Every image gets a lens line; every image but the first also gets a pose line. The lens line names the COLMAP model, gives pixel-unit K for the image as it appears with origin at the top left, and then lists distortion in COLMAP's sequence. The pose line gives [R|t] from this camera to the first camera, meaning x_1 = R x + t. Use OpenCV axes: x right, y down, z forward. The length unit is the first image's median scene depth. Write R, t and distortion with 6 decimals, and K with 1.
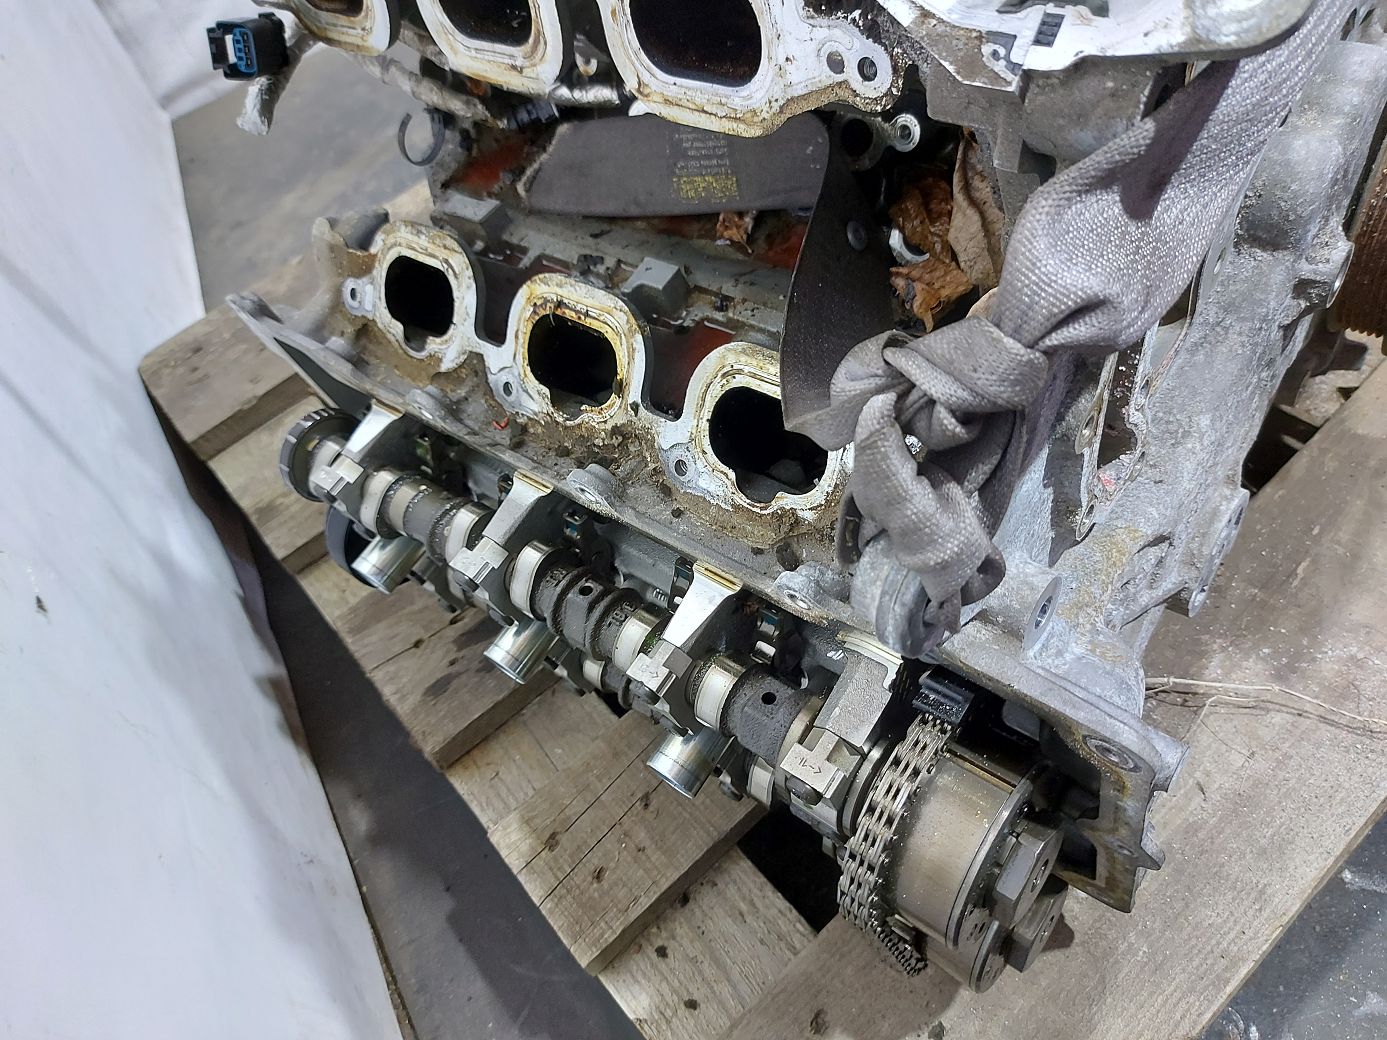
lens RADIAL K [[1002.3, 0, 709.3], [0, 1002.3, 516.9], [0, 0, 1]] dist [0.089099, -0.128466]
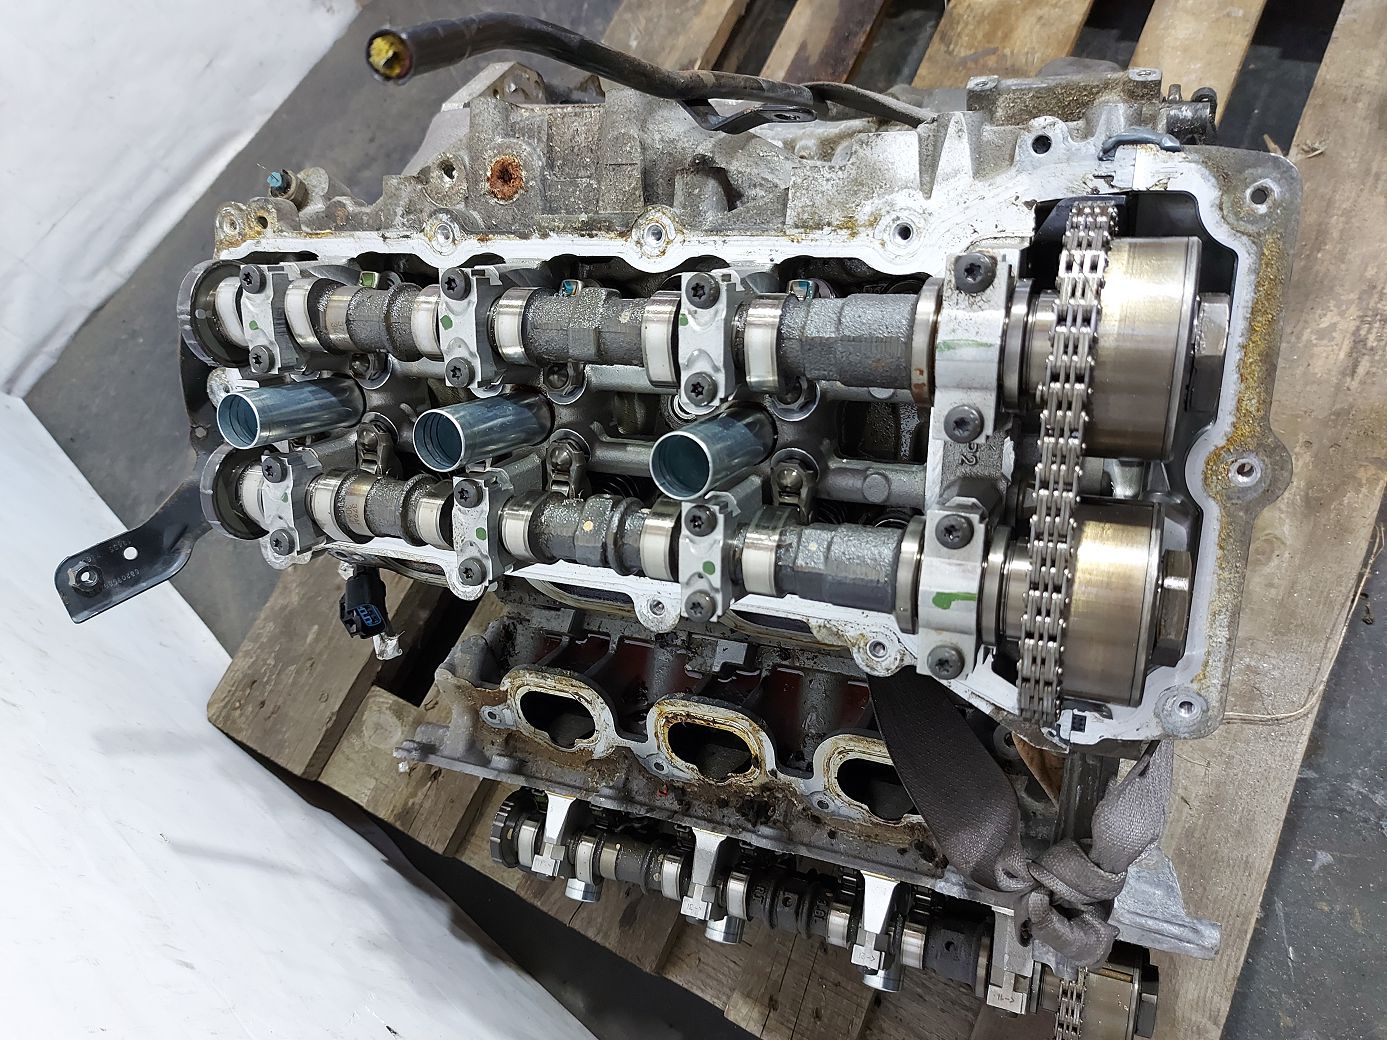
lens RADIAL K [[990.1, 0, 693.5], [0, 990.1, 520.0], [0, 0, 1]] dist [0.095392, -0.122558]
pose [[0.921283, -0.378562, 0.089049, -0.160101], [0.361999, 0.918458, 0.159344, -0.668436], [-0.142109, -0.114565, 0.983199, -0.308675]]
